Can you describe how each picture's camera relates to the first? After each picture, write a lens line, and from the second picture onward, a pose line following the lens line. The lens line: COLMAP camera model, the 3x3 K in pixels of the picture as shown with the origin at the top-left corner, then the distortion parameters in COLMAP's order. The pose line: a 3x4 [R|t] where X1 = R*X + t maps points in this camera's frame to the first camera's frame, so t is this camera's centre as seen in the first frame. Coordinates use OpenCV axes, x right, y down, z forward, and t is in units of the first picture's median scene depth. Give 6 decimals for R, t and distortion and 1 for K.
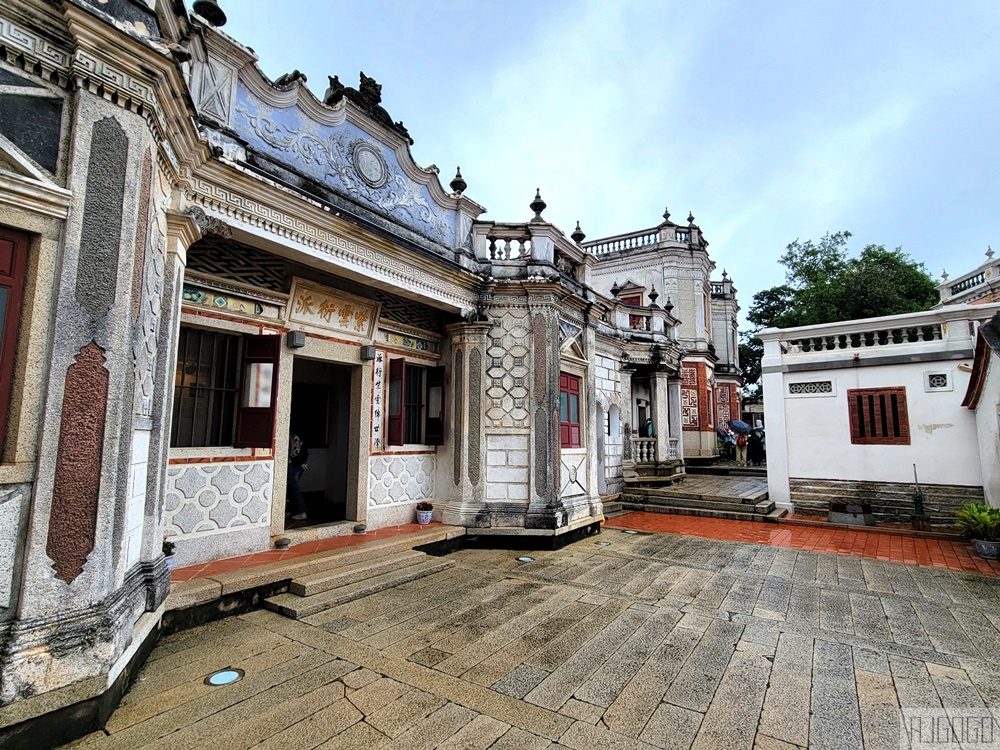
lens RADIAL K [[499.4, 0, 501.0], [0, 499.4, 380.2], [0, 0, 1]] dist [0.001918, -0.000660]
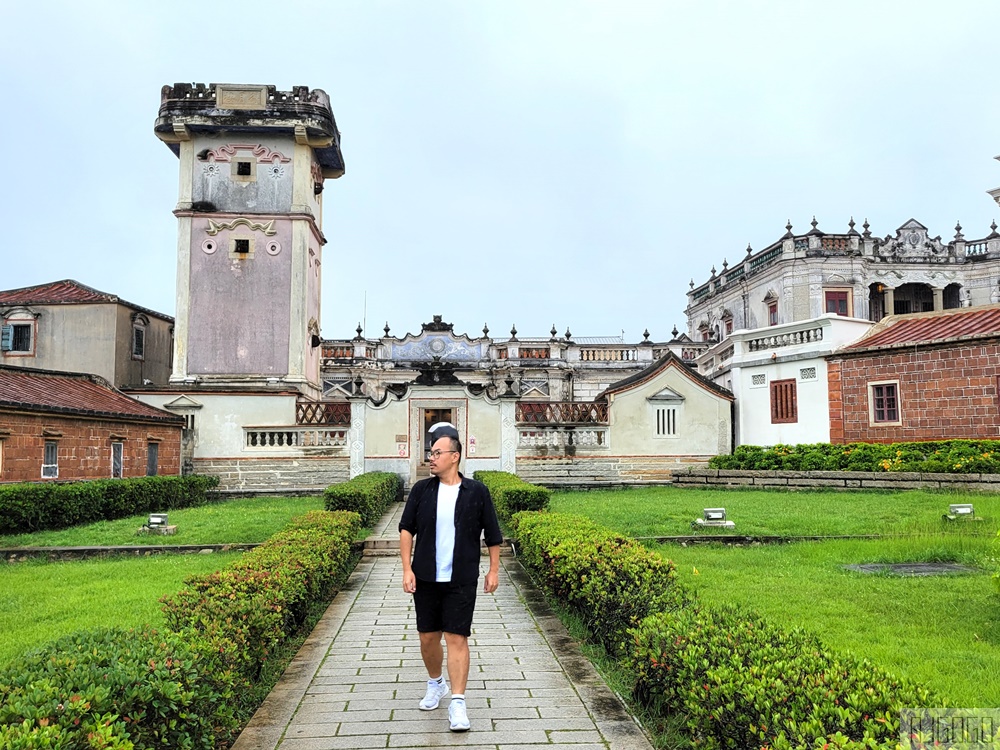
lens RADIAL K [[938.1, 0, 499.1], [0, 938.1, 371.9], [0, 0, 1]] dist [0.044622, -0.006933]
pose [[0.620208, -0.081097, -0.780234, 4.013409], [0.099702, 0.994725, -0.024139, -0.081433], [0.778076, -0.062820, 0.625022, -2.090569]]
